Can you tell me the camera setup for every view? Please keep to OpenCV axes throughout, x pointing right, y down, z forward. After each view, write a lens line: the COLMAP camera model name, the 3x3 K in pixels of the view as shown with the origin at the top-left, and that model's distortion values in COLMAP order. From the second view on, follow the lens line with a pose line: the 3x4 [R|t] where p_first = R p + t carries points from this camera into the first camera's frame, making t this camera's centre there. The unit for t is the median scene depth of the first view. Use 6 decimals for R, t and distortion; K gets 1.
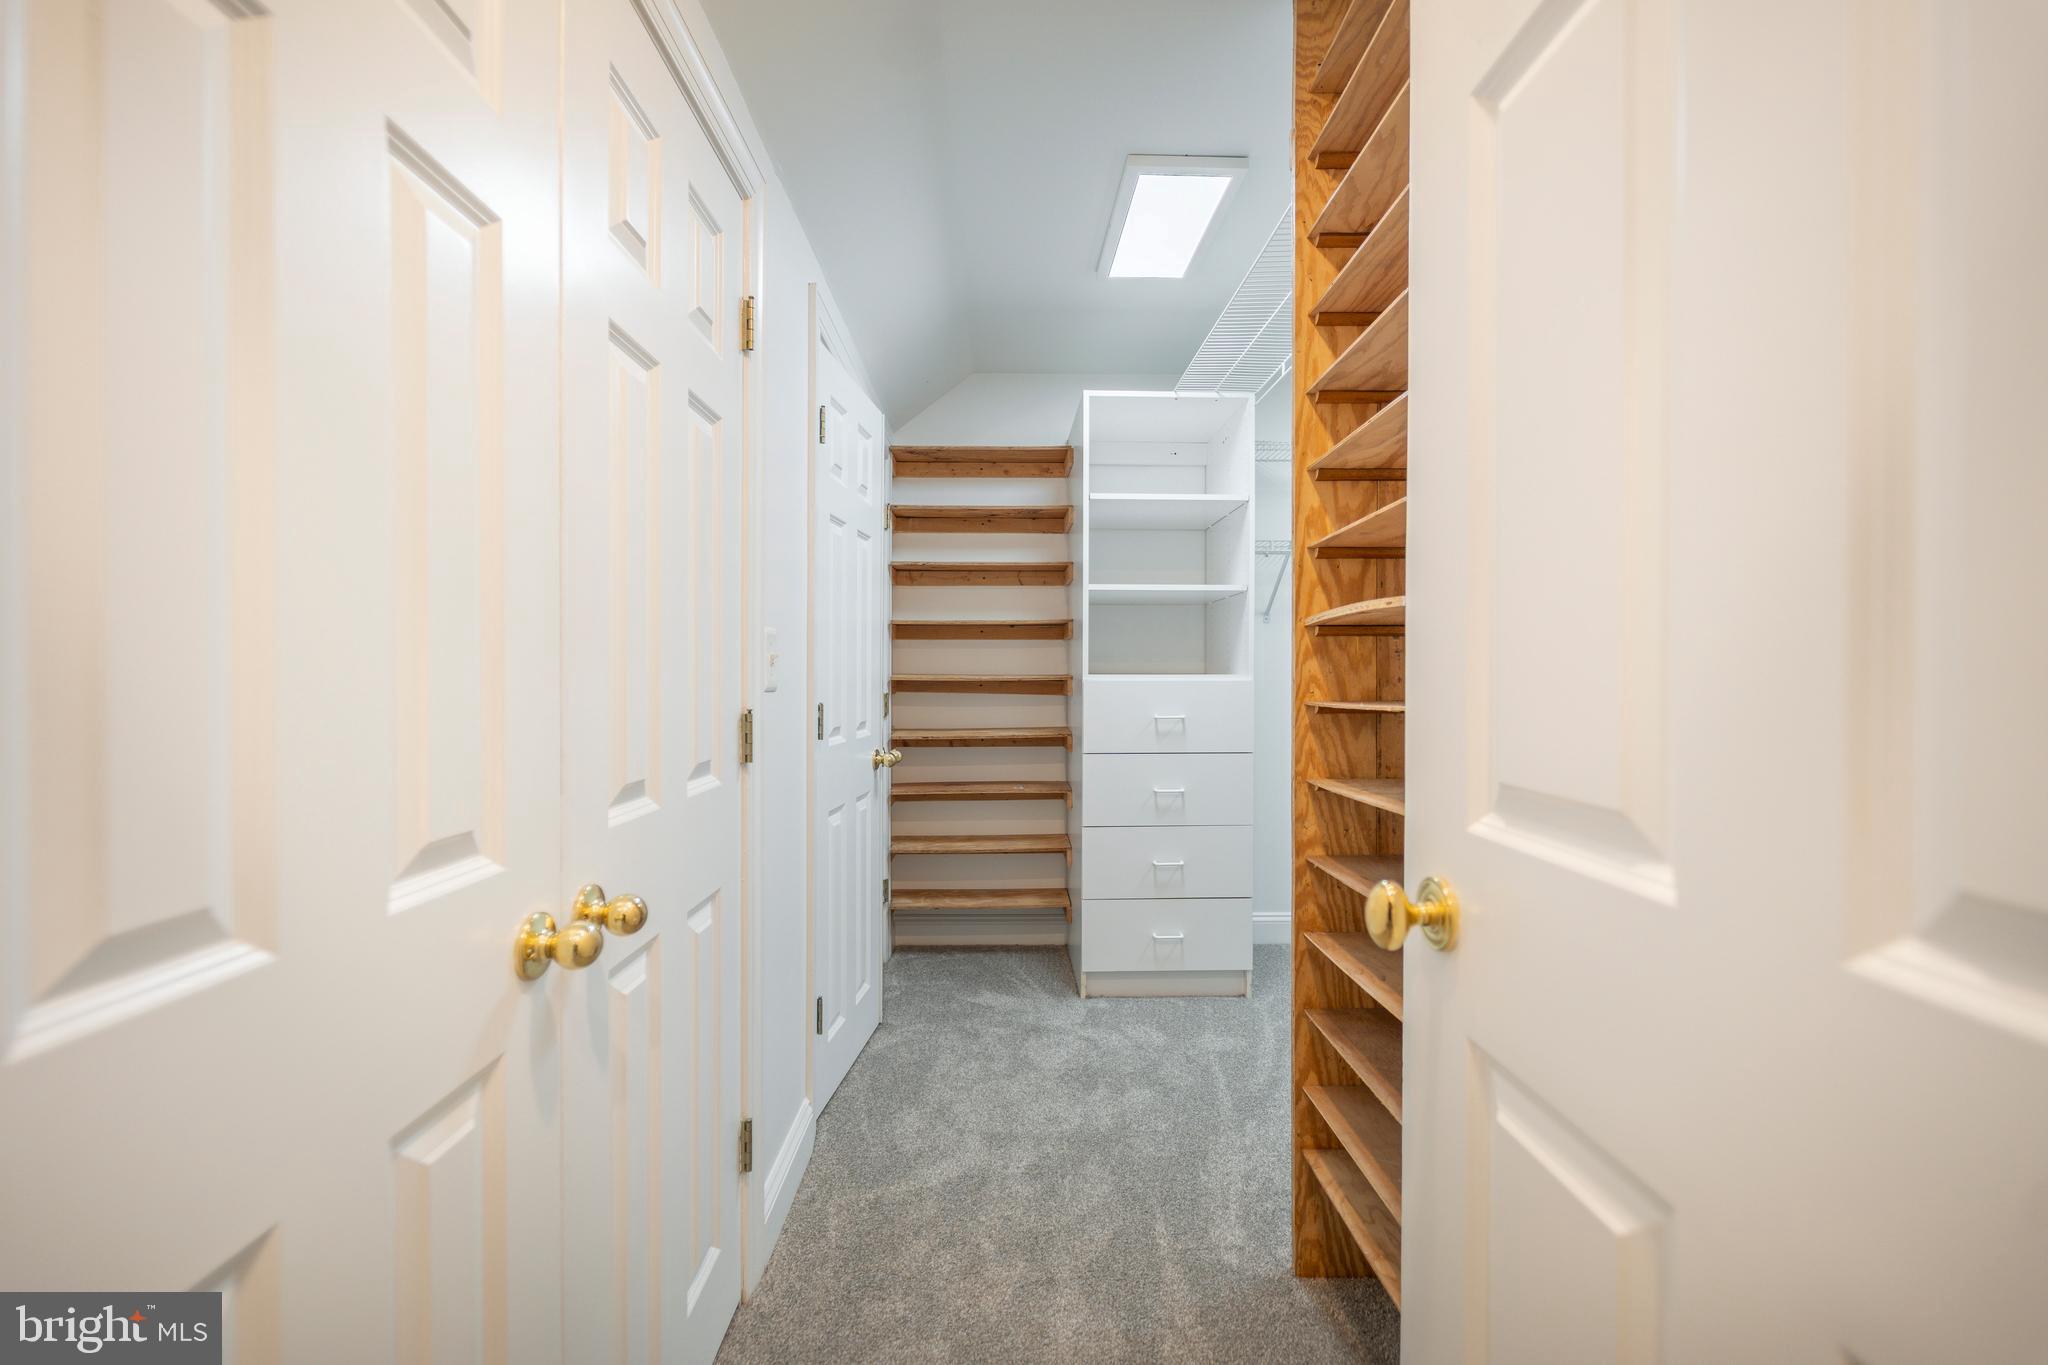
lens RADIAL K [[834.1, 0, 1021.6], [0, 834.1, 660.9], [0, 0, 1]] dist [0.000836, 0.000189]
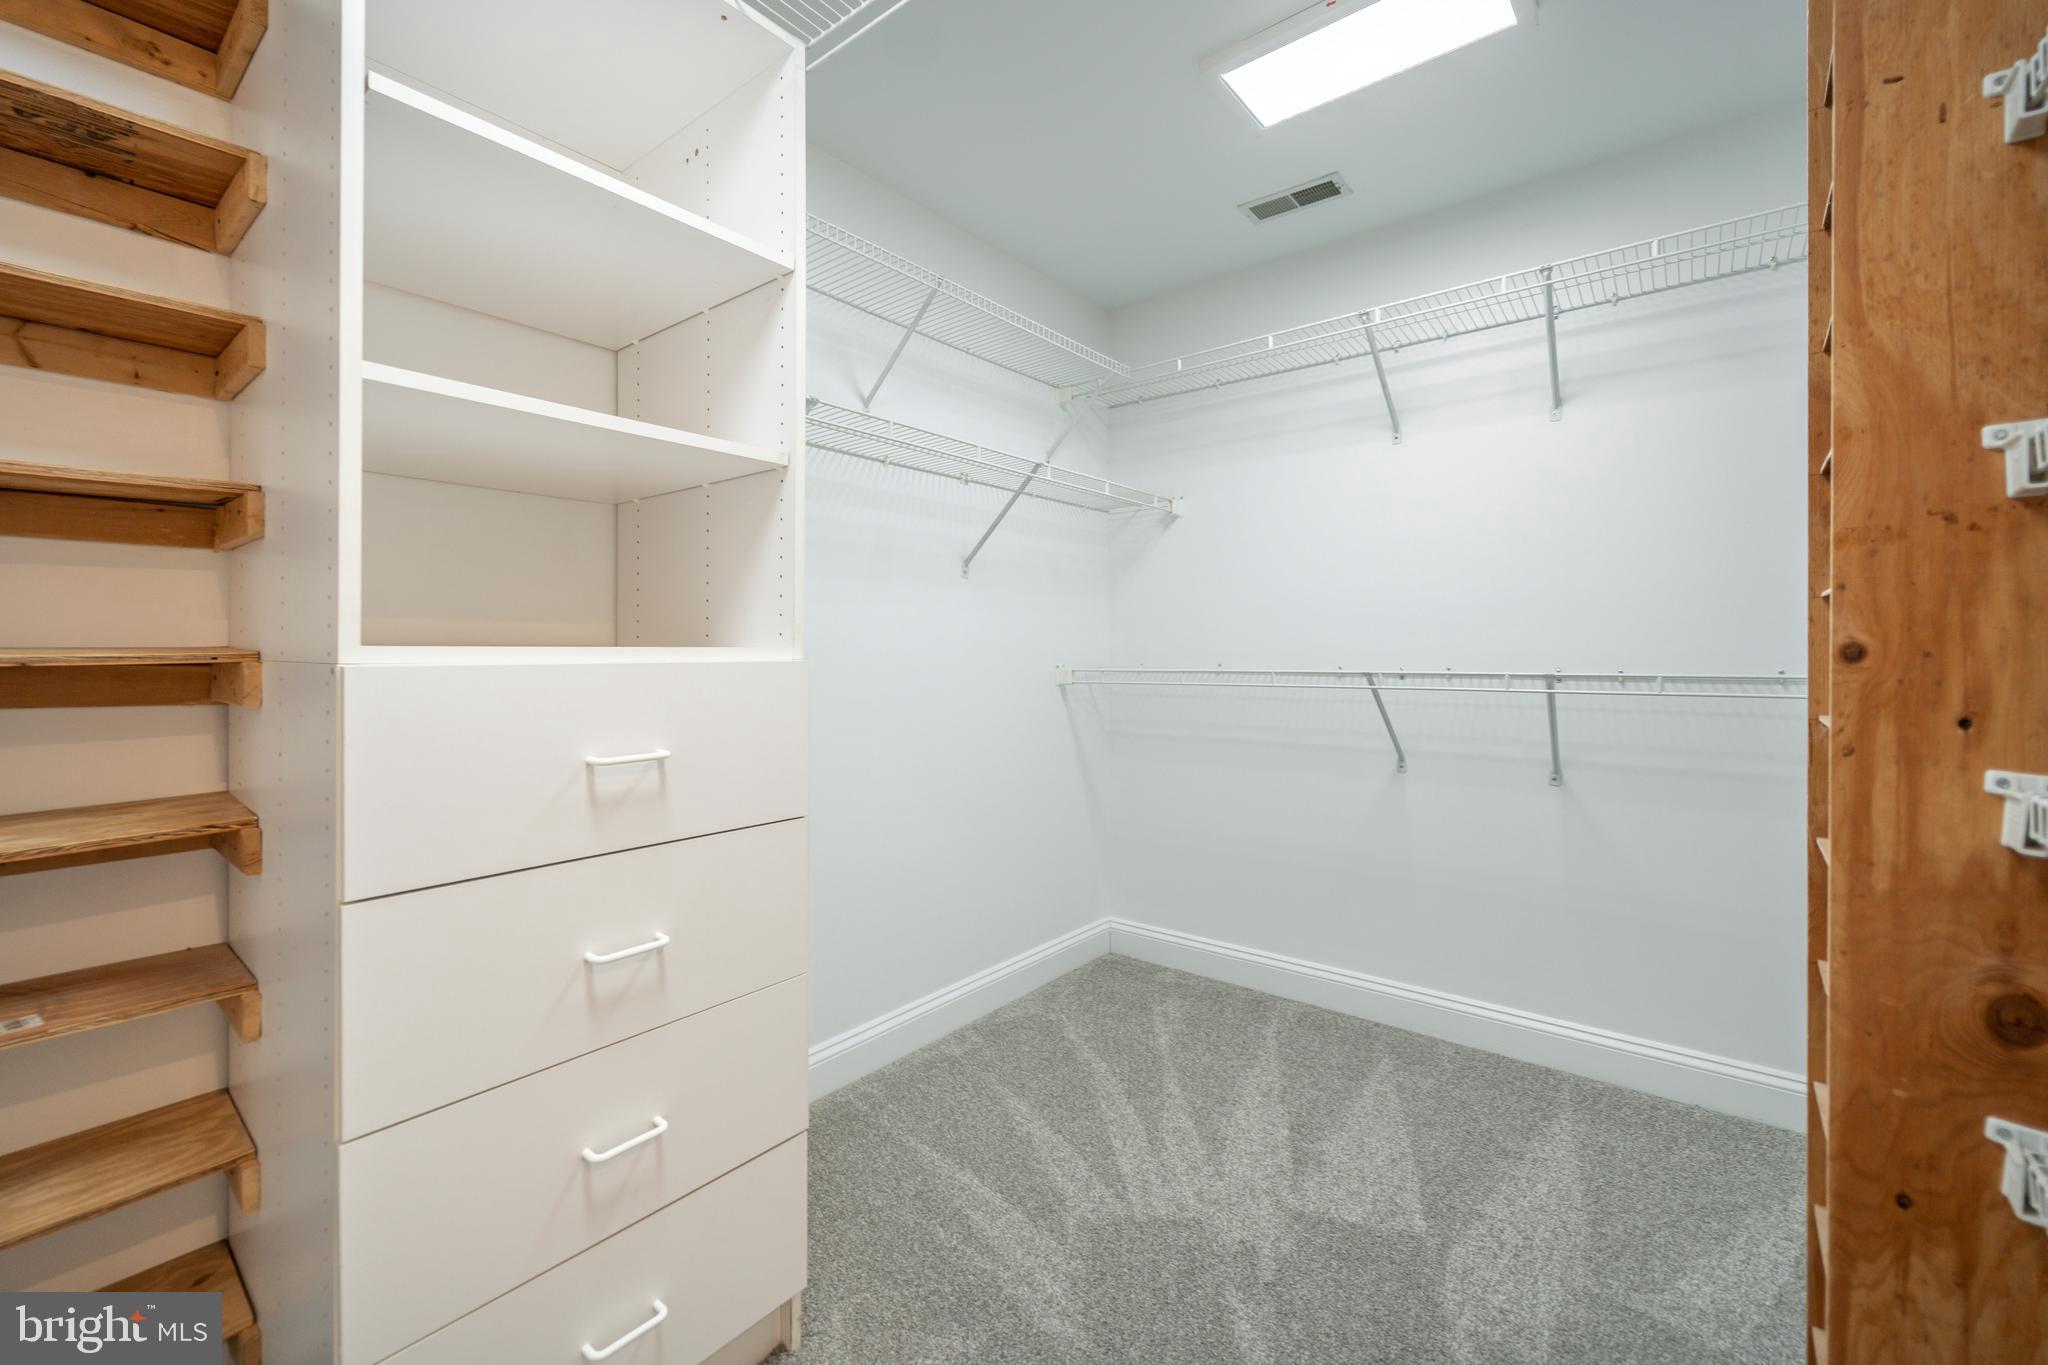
lens RADIAL K [[834.8, 0, 1011.4], [0, 834.8, 650.6], [0, 0, 1]] dist [0.001816, 0.000333]
pose [[0.651508, -0.000029, 0.758642, 0.000099], [-0.012403, 0.999866, 0.010689, 0.010957], [-0.758540, -0.016373, 0.651421, 0.578653]]
